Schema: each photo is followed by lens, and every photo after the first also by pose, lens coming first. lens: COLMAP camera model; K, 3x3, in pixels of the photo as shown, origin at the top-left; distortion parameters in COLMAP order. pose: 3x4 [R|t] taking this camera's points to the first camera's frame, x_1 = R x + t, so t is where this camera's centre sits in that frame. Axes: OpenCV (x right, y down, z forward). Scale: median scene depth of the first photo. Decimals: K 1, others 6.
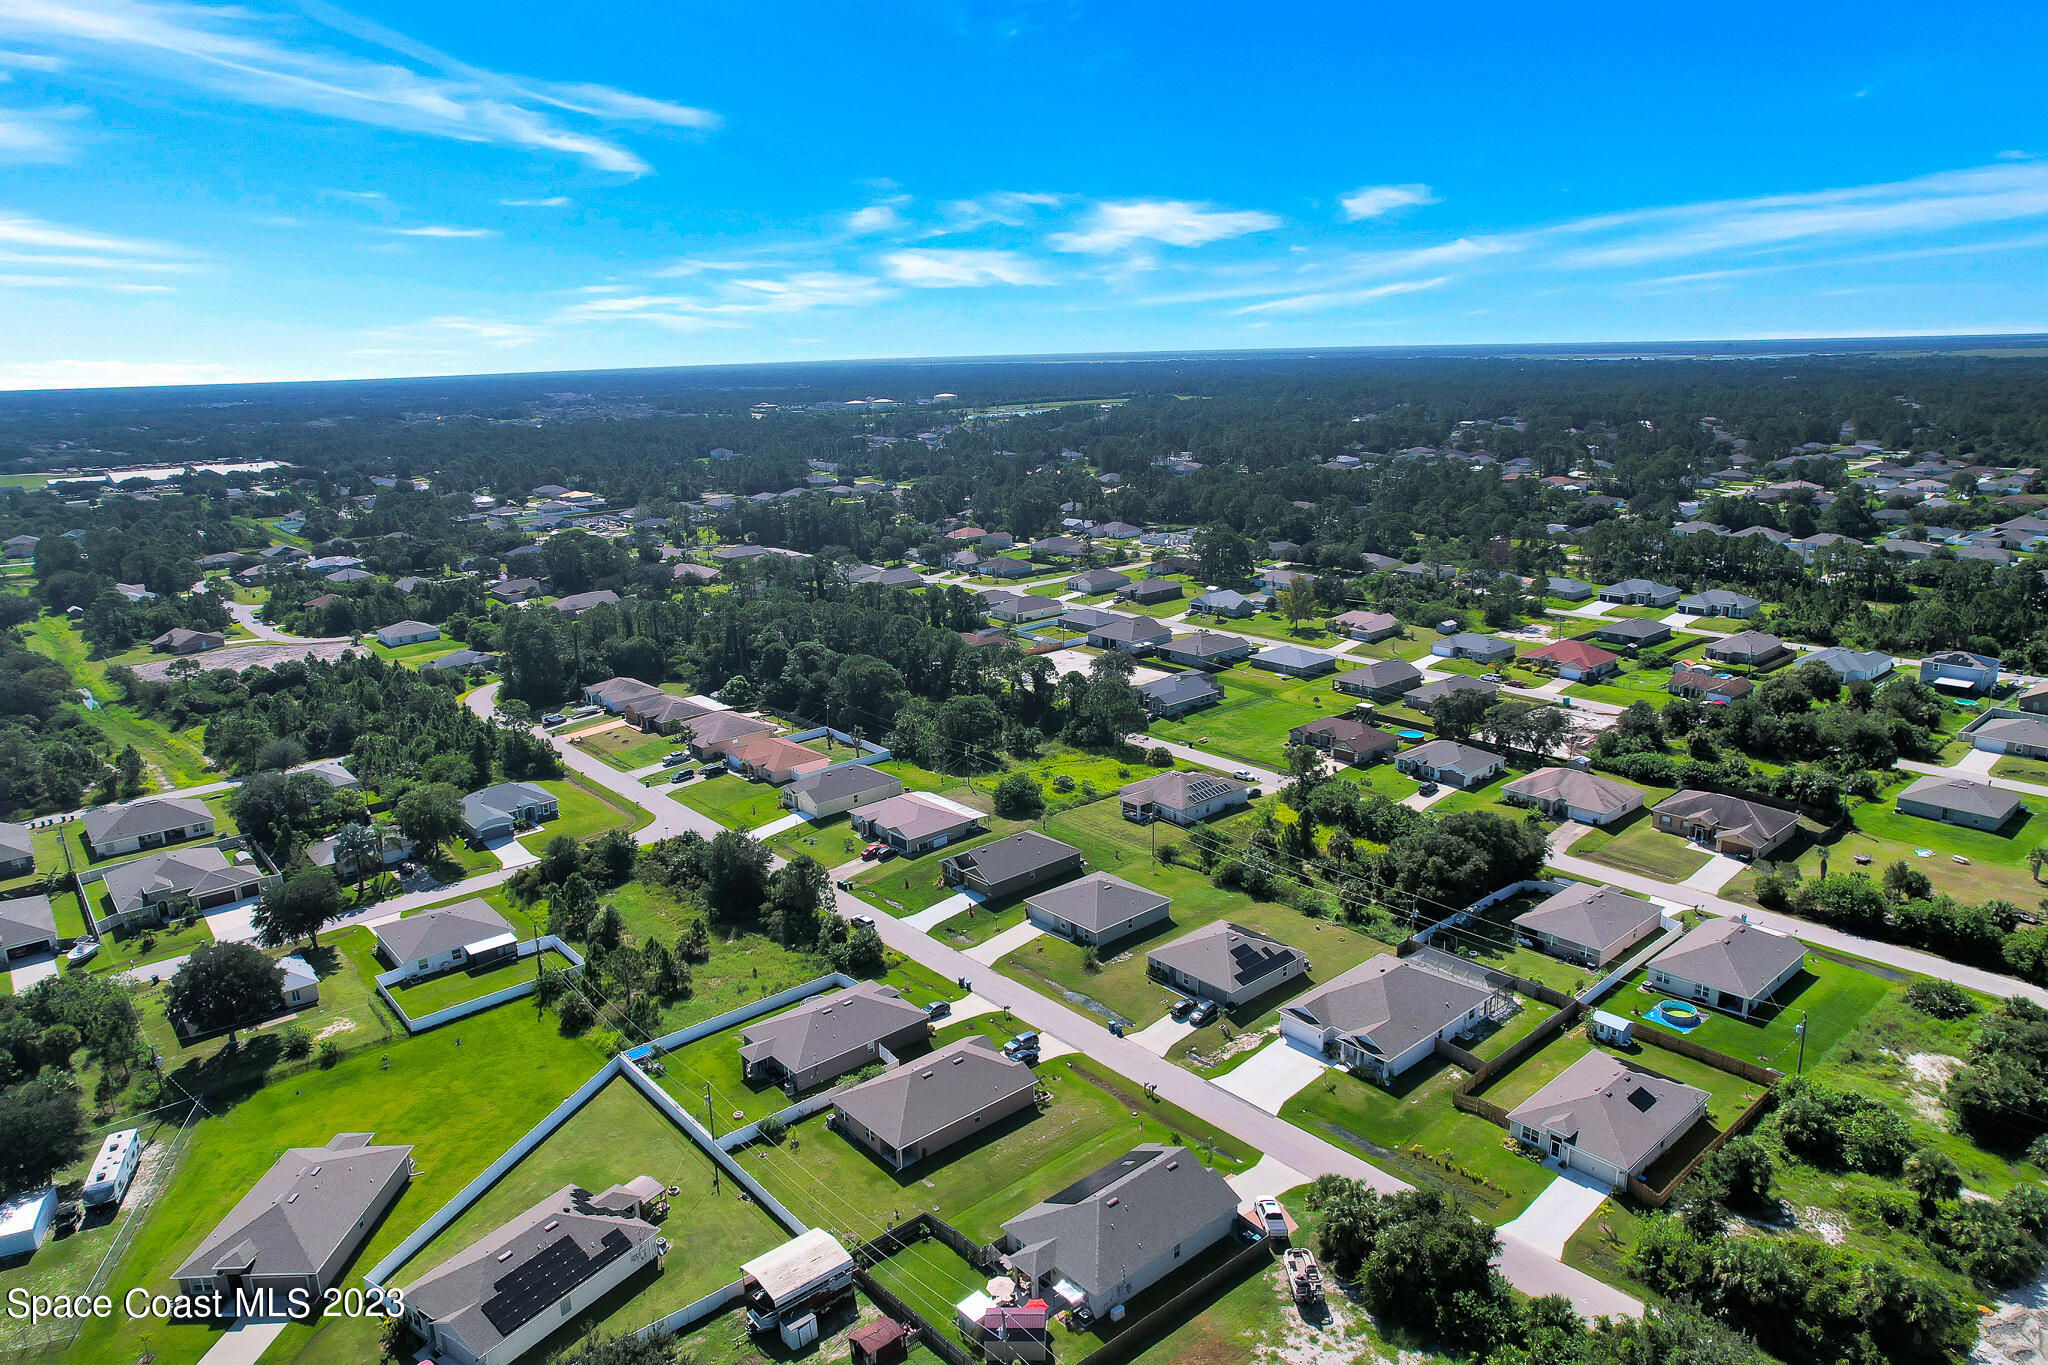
lens RADIAL K [[1307.6, 0, 1032.9], [0, 1307.6, 672.3], [0, 0, 1]] dist [-0.077166, 0.069907]
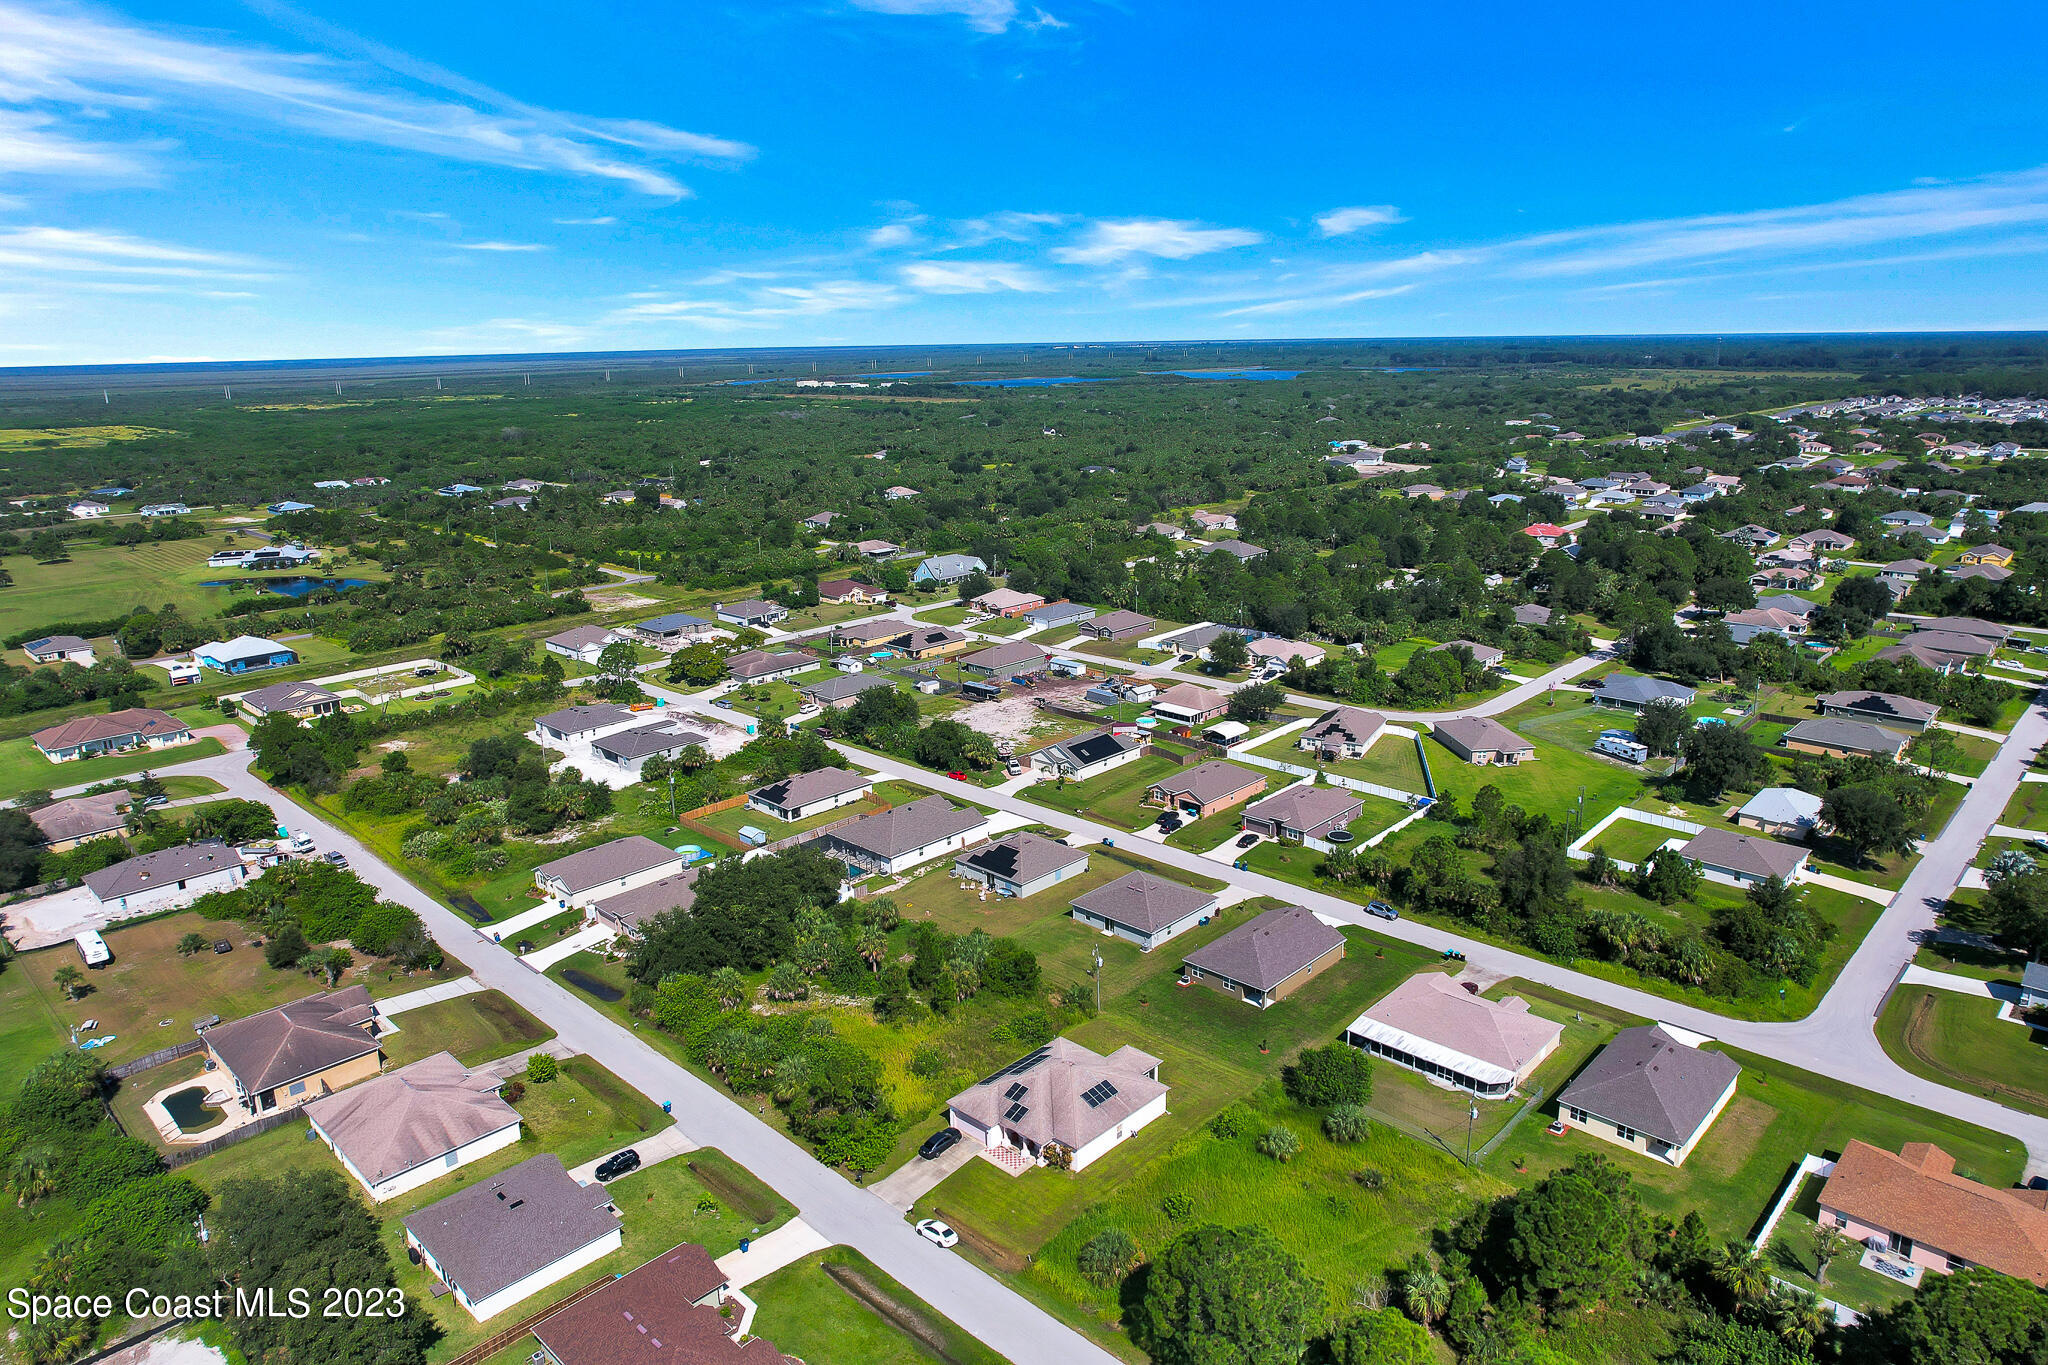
lens RADIAL K [[1307.6, 0, 1032.9], [0, 1307.6, 672.3], [0, 0, 1]] dist [-0.077166, 0.069907]
pose [[-0.994521, 0.066883, -0.080336, 0.201171], [0.020450, 0.878152, 0.477945, -0.446184], [0.102513, 0.473684, -0.874708, 1.768094]]
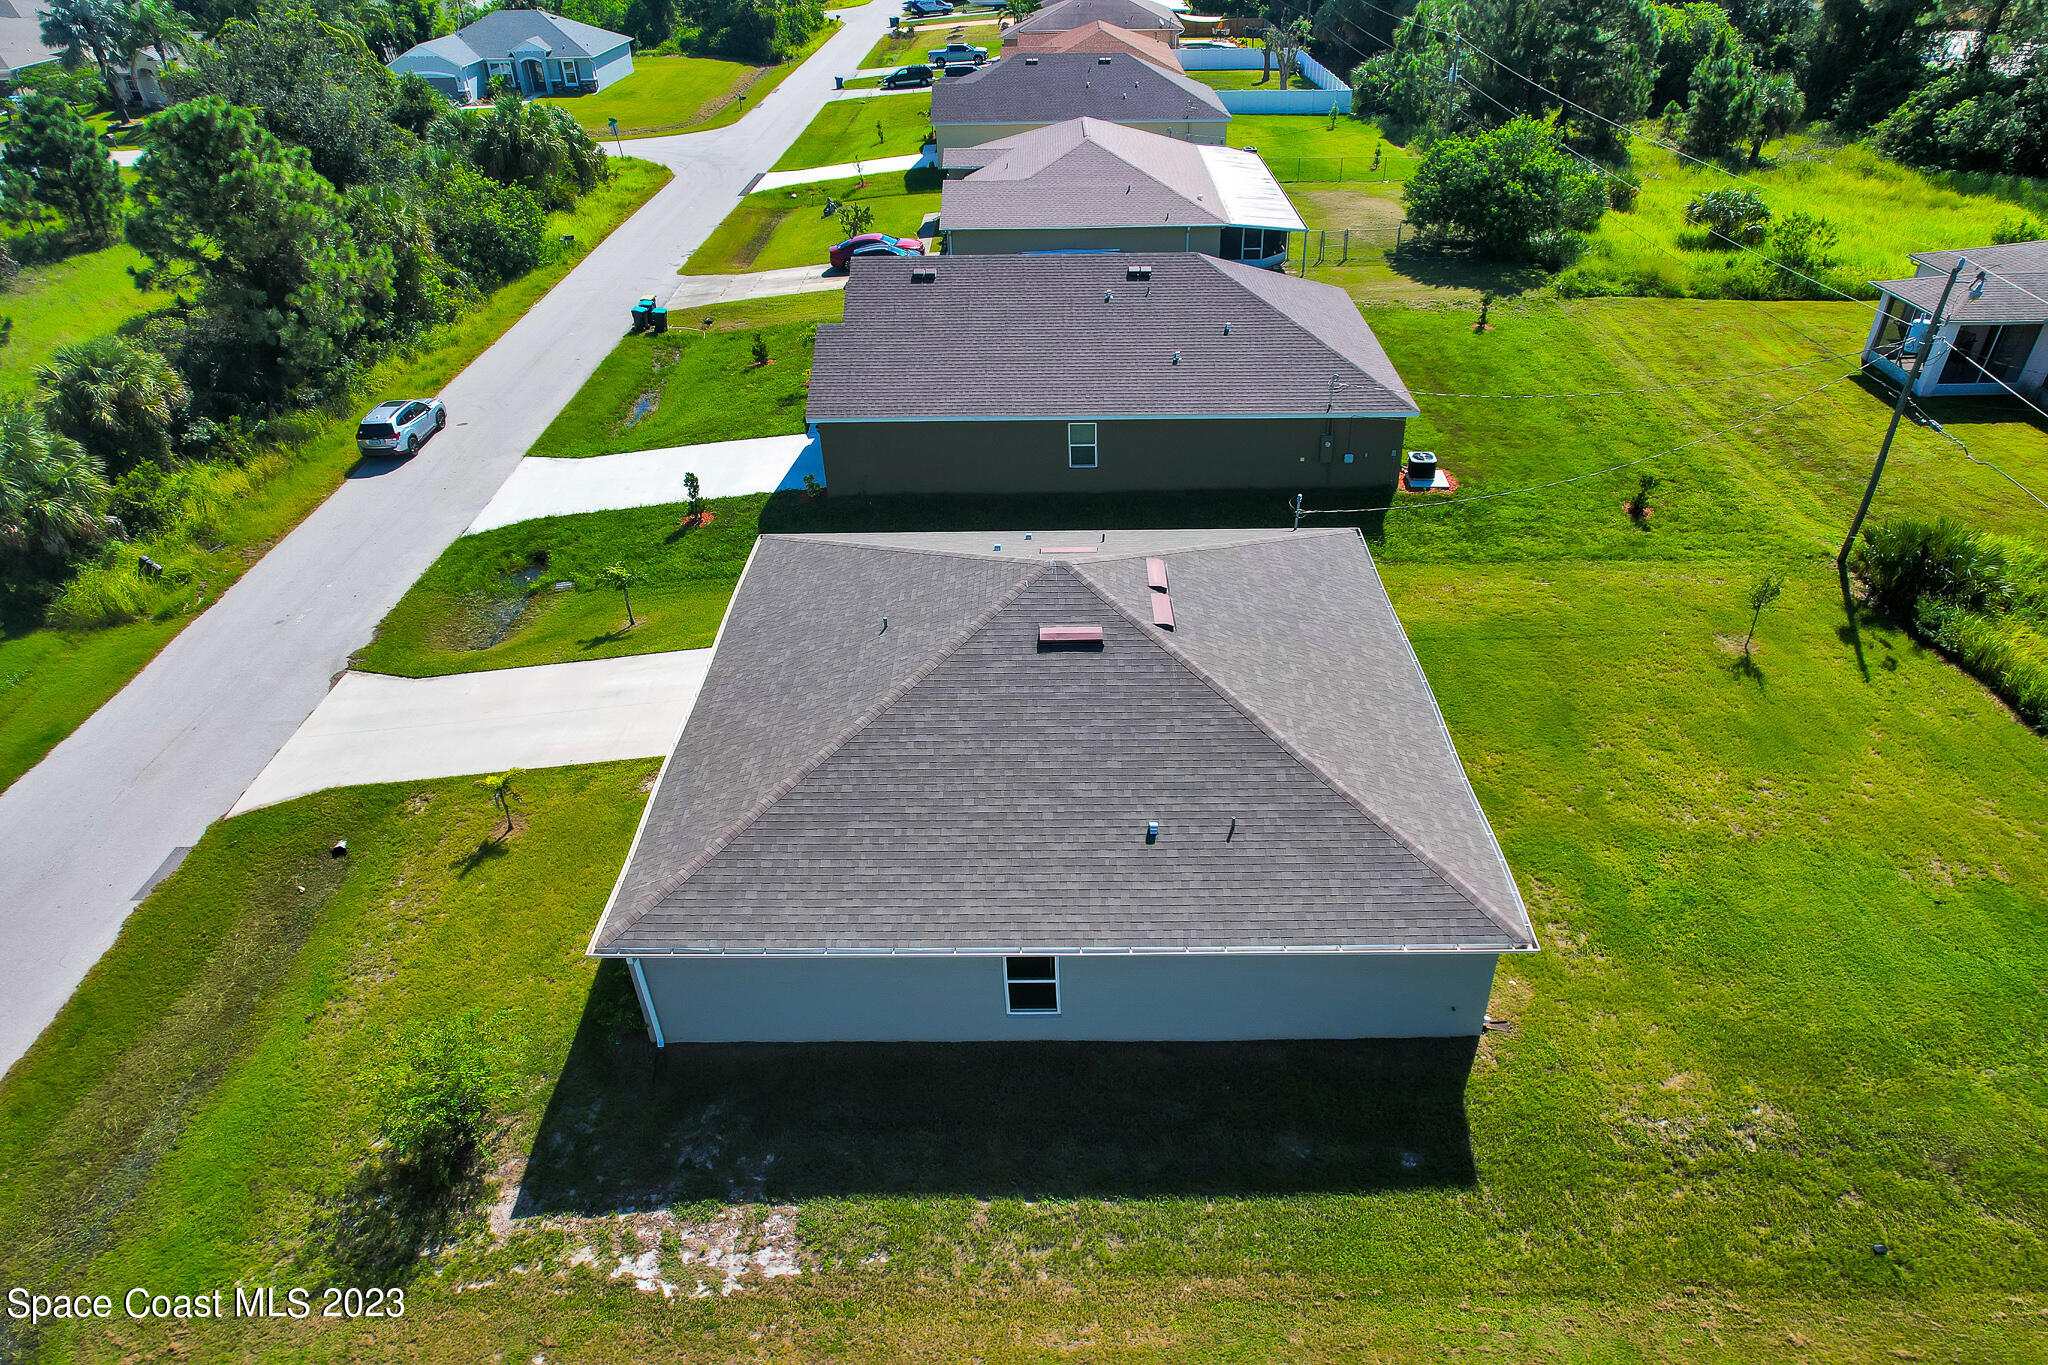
lens RADIAL K [[1317.5, 0, 1024.0], [0, 1317.5, 682.5], [0, 0, 1]] dist [-0.084762, 0.074438]
pose [[0.745010, 0.375205, -0.551526, 0.127632], [-0.161189, 0.903569, 0.396964, 0.115734], [0.647285, -0.206842, 0.733647, 0.891097]]
